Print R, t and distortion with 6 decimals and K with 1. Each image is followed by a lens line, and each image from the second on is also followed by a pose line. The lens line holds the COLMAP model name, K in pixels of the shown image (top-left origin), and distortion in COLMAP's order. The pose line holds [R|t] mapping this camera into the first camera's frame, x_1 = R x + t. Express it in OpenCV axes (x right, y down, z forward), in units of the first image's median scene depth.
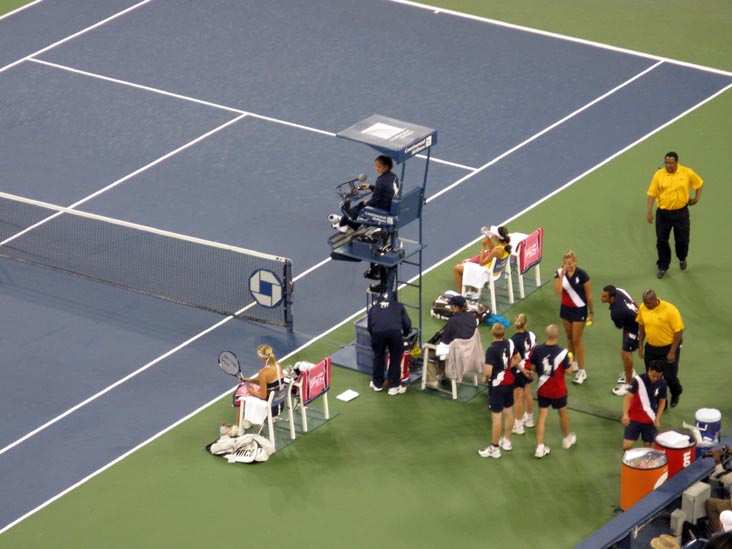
lens RADIAL K [[4107.7, 0, 335.7], [0, 4107.7, 252.1], [0, 0, 1]] dist [1.354233, 0.000000]
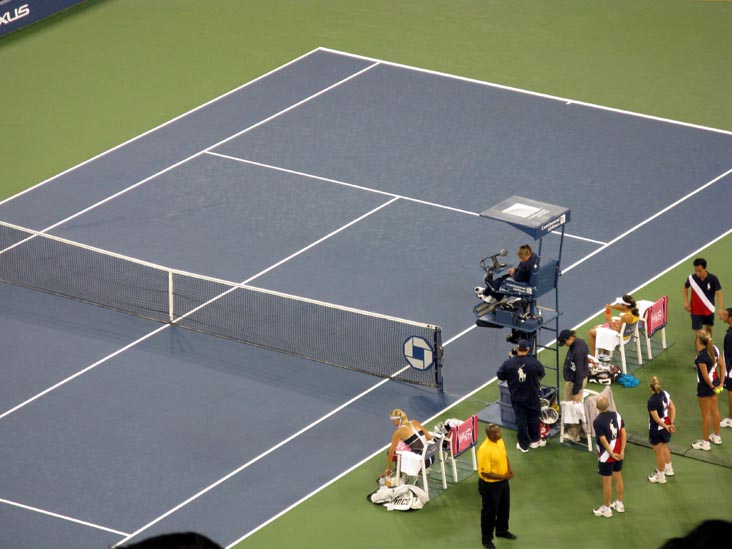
lens RADIAL K [[4107.7, 0, 379.2], [0, 4107.7, 255.0], [0, 0, 1]] dist [1.354233, 0.000000]
pose [[0.999578, -0.014198, -0.025350, 0.001048], [0.013766, 0.999758, -0.017155, 0.001192], [0.025587, 0.016799, 0.999531, -0.114678]]
